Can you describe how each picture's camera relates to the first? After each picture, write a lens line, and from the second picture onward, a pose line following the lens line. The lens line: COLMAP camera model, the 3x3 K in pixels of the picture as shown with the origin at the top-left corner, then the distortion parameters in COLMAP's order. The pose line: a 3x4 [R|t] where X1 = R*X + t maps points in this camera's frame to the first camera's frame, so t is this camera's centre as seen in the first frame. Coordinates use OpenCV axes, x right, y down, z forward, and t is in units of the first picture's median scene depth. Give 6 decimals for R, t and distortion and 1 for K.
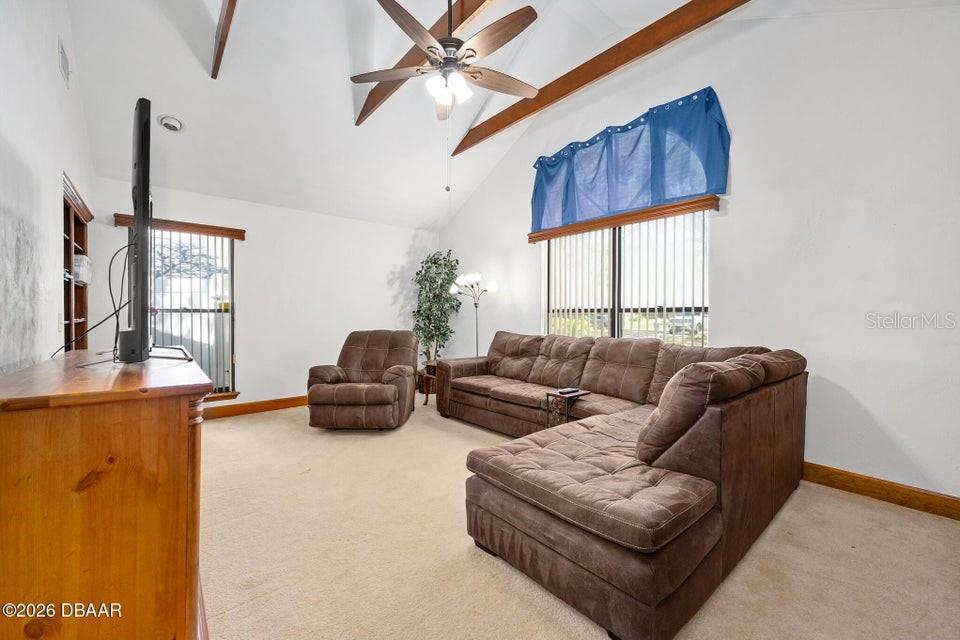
lens RADIAL K [[384.6, 0, 480.0], [0, 384.6, 320.0], [0, 0, 1]] dist [-0.000760, -0.000064]
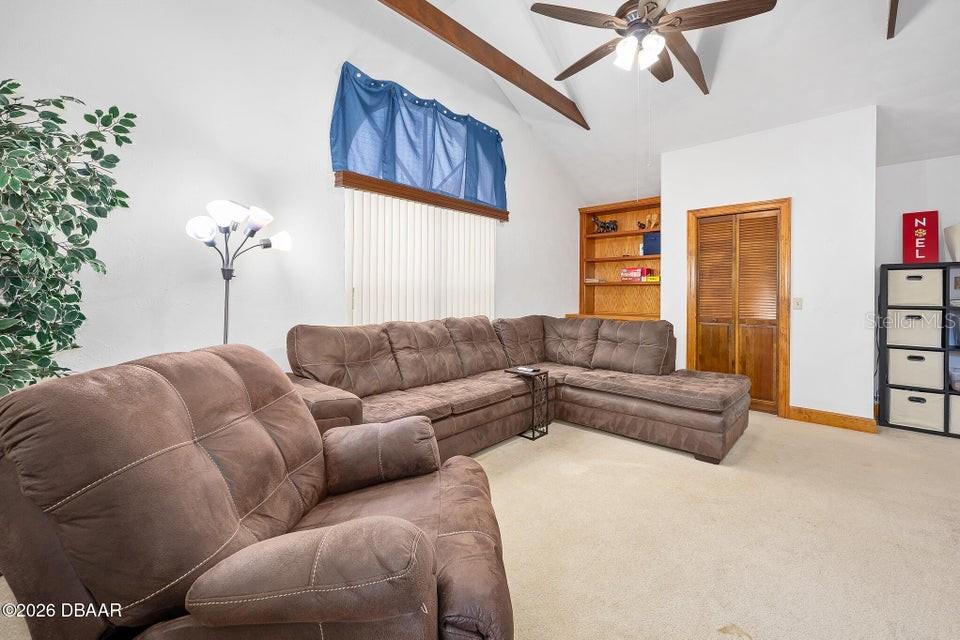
lens RADIAL K [[398.7, 0, 481.9], [0, 398.7, 297.4], [0, 0, 1]] dist [-0.000526, -0.000107]
pose [[-0.099386, -0.003465, 0.995043, -0.717442], [0.005138, 0.999979, 0.003995, -0.014605], [-0.995036, 0.005510, -0.099366, 1.056509]]
